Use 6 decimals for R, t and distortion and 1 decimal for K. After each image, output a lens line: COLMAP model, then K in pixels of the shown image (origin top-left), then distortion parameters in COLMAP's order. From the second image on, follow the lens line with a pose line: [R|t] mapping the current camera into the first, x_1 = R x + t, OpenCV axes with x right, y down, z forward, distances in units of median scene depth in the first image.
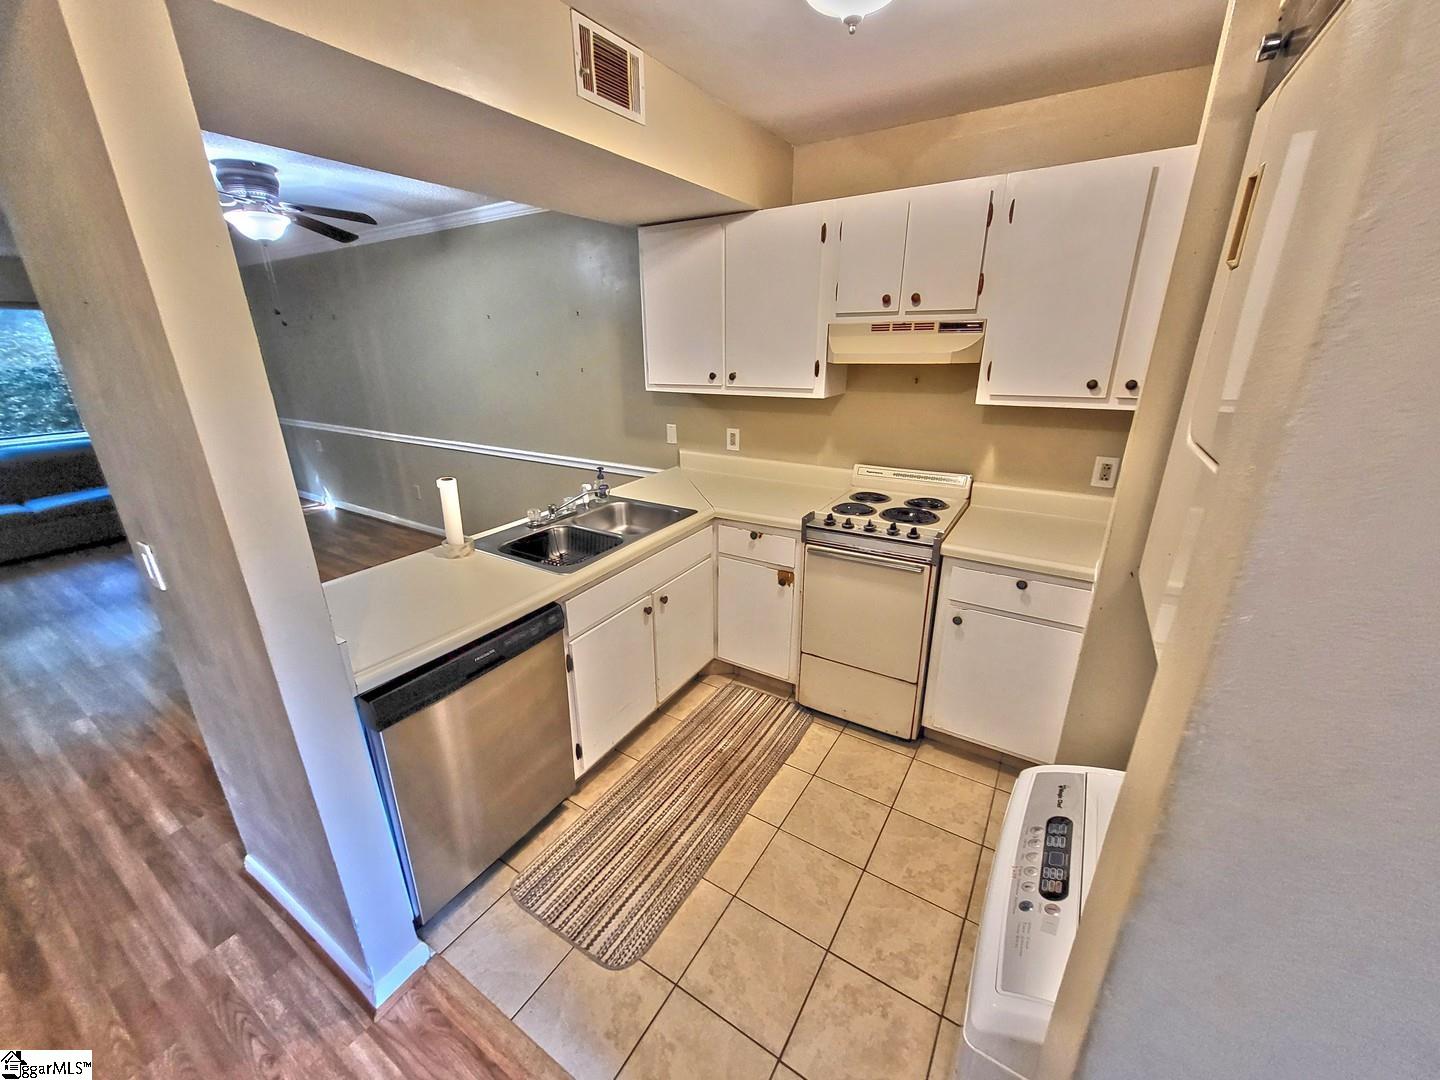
lens RADIAL K [[566.0, 0, 708.7], [0, 566.0, 540.8], [0, 0, 1]] dist [0.001168, 0.000834]
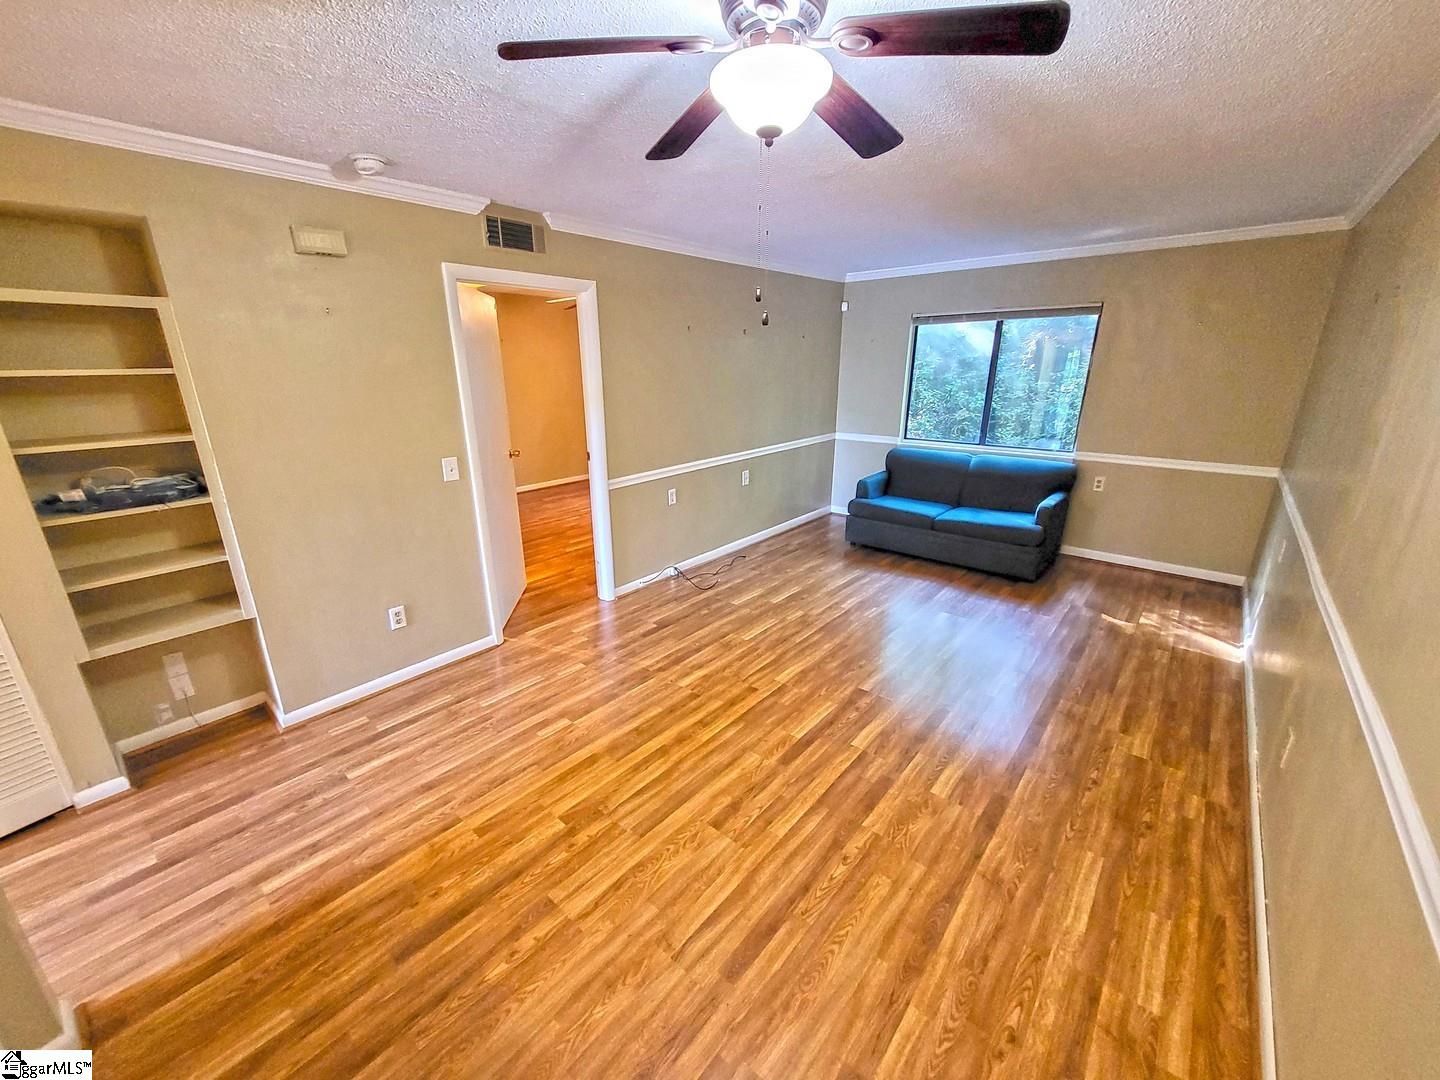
lens RADIAL K [[565.0, 0, 708.8], [0, 565.0, 542.2], [0, 0, 1]] dist [0.001562, -0.000313]
pose [[-0.151585, 0.316551, -0.936385, -0.352147], [-0.319342, 0.880846, 0.349471, -0.515074], [0.935437, 0.352002, -0.032435, 1.436692]]
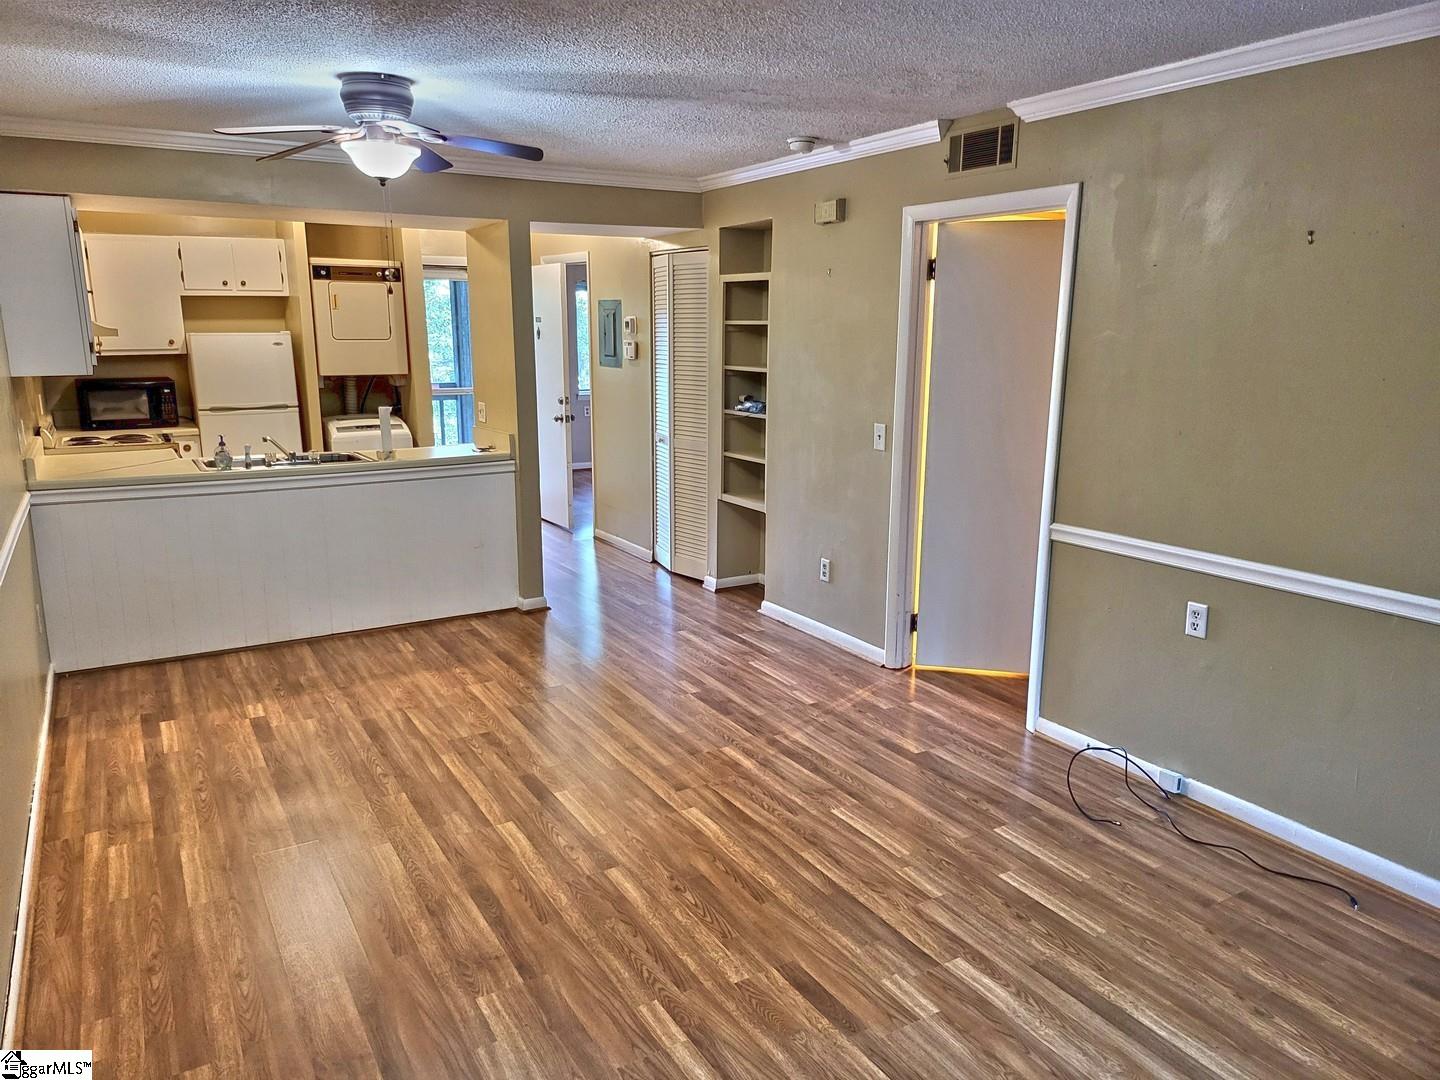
lens RADIAL K [[1005.1, 0, 717.9], [0, 1005.1, 538.5], [0, 0, 1]] dist [0.055596, -0.057150]
pose [[-0.893373, -0.084988, 0.441205, -2.333511], [0.157576, 0.860319, 0.484789, -0.915795], [-0.420779, 0.502621, -0.755194, 2.667225]]
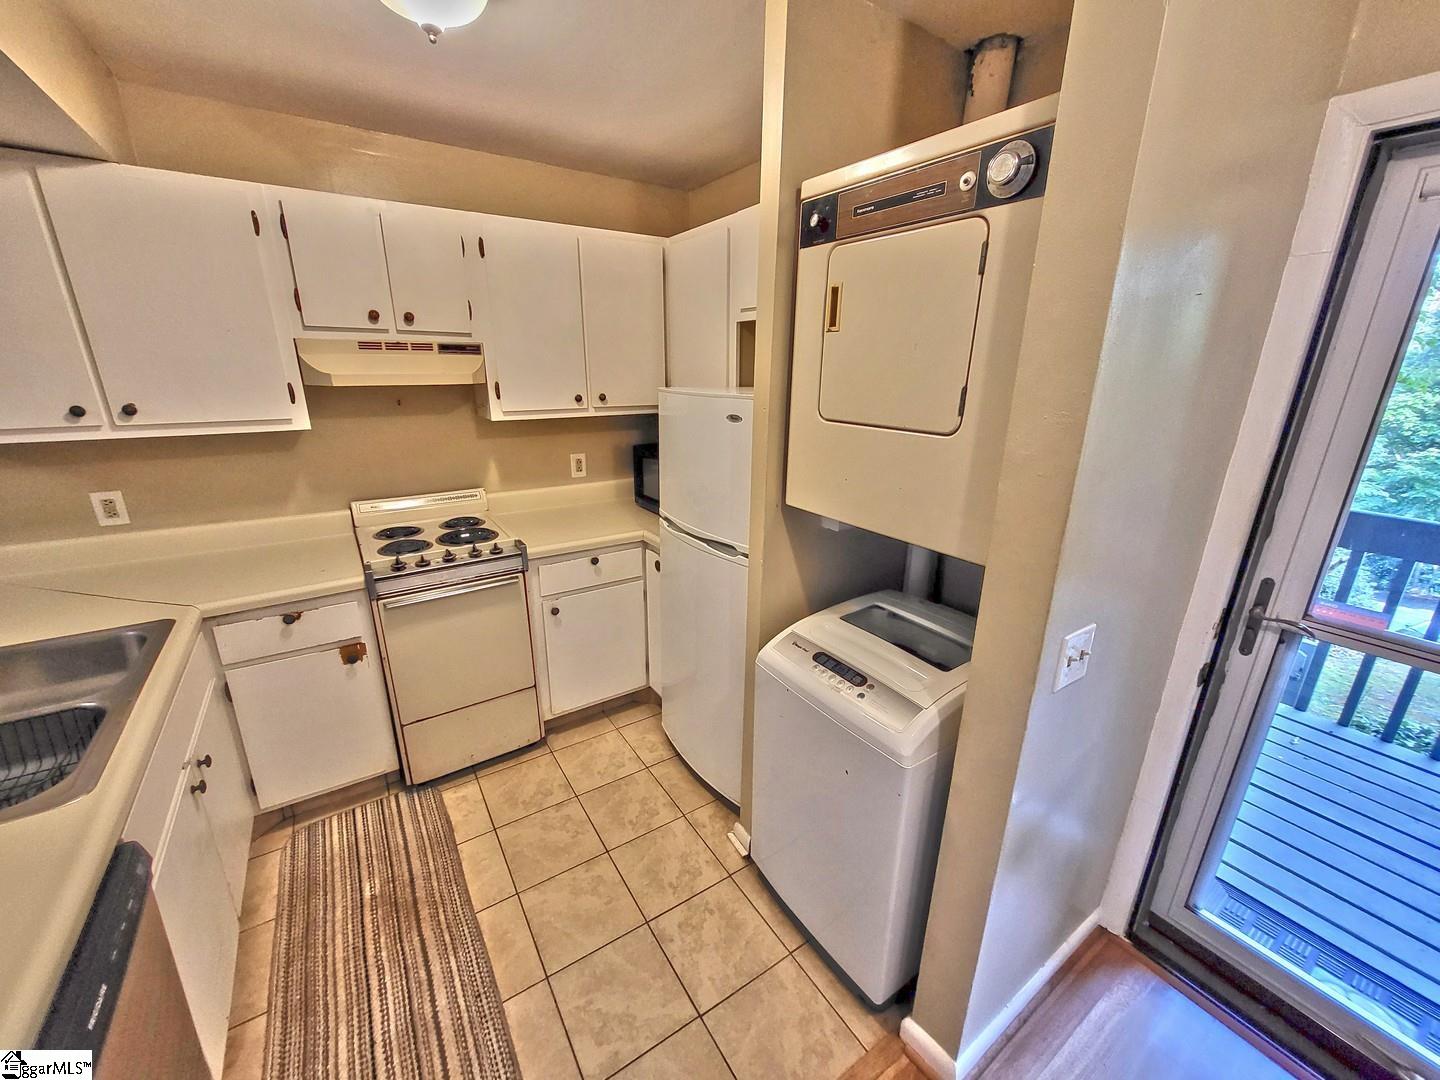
lens RADIAL K [[565.0, 0, 708.8], [0, 565.0, 542.2], [0, 0, 1]] dist [0.001562, -0.000313]
pose [[0.410417, -0.262409, 0.873327, -0.366717], [0.288605, 0.945851, 0.148571, -0.065192], [-0.865023, 0.191070, 0.463926, 0.193465]]
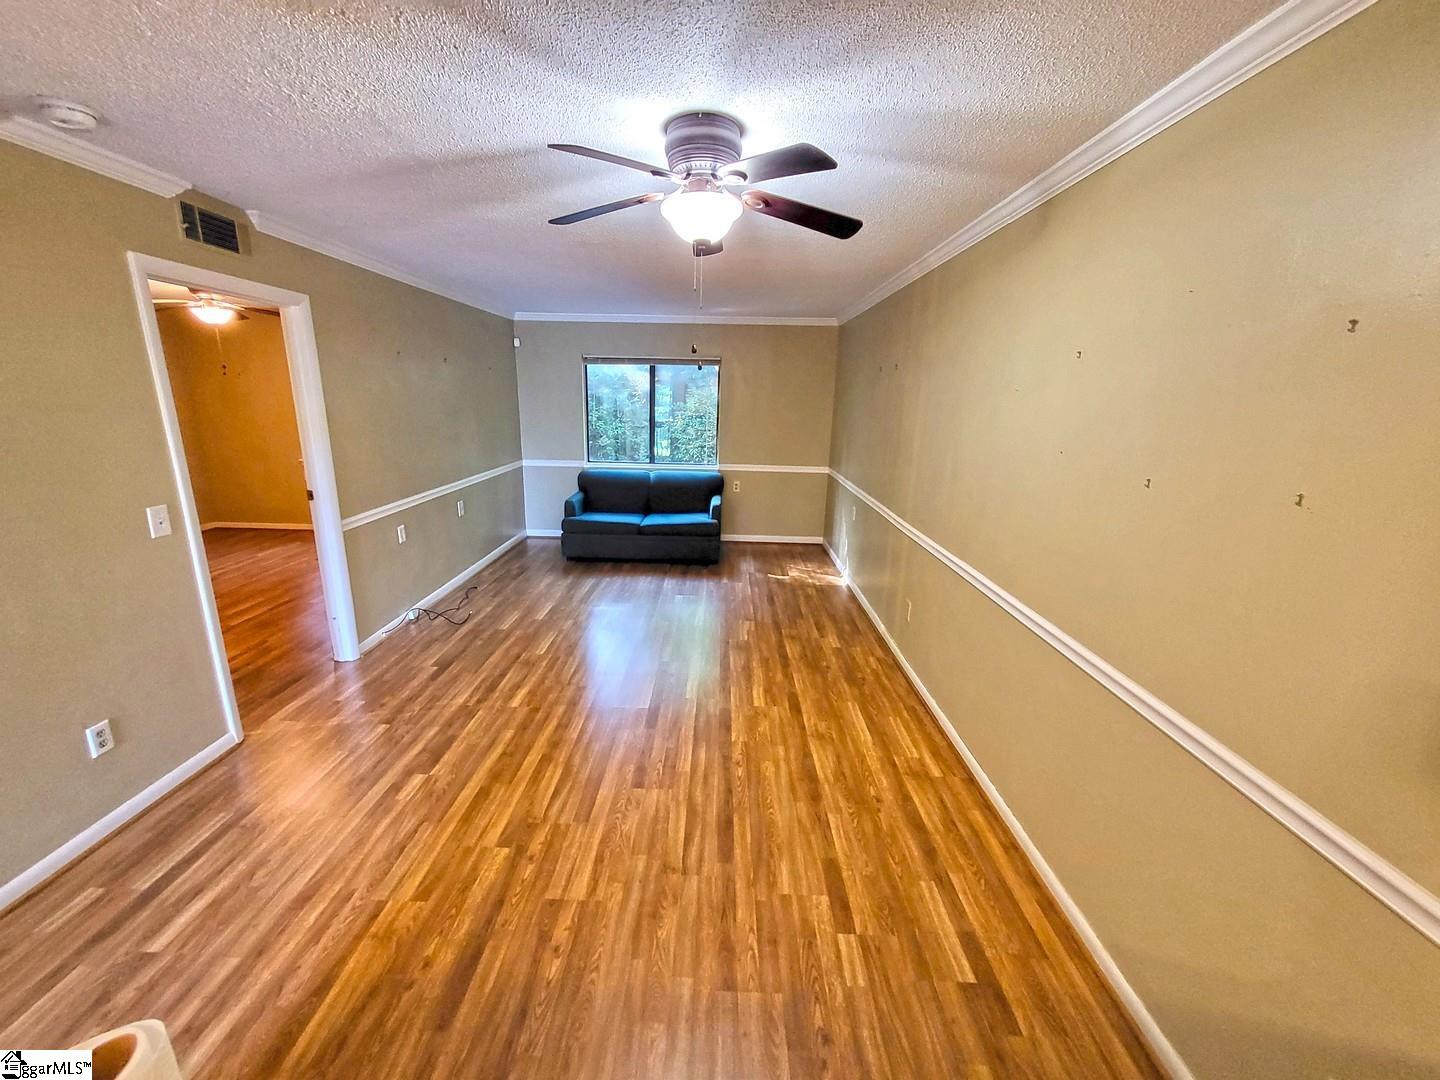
lens RADIAL K [[566.0, 0, 708.7], [0, 566.0, 540.8], [0, 0, 1]] dist [0.001168, 0.000834]
pose [[0.514240, 0.236444, -0.824410, -0.218769], [-0.312762, 0.946750, 0.076441, -0.341787], [0.798584, 0.218536, 0.560808, 0.949943]]
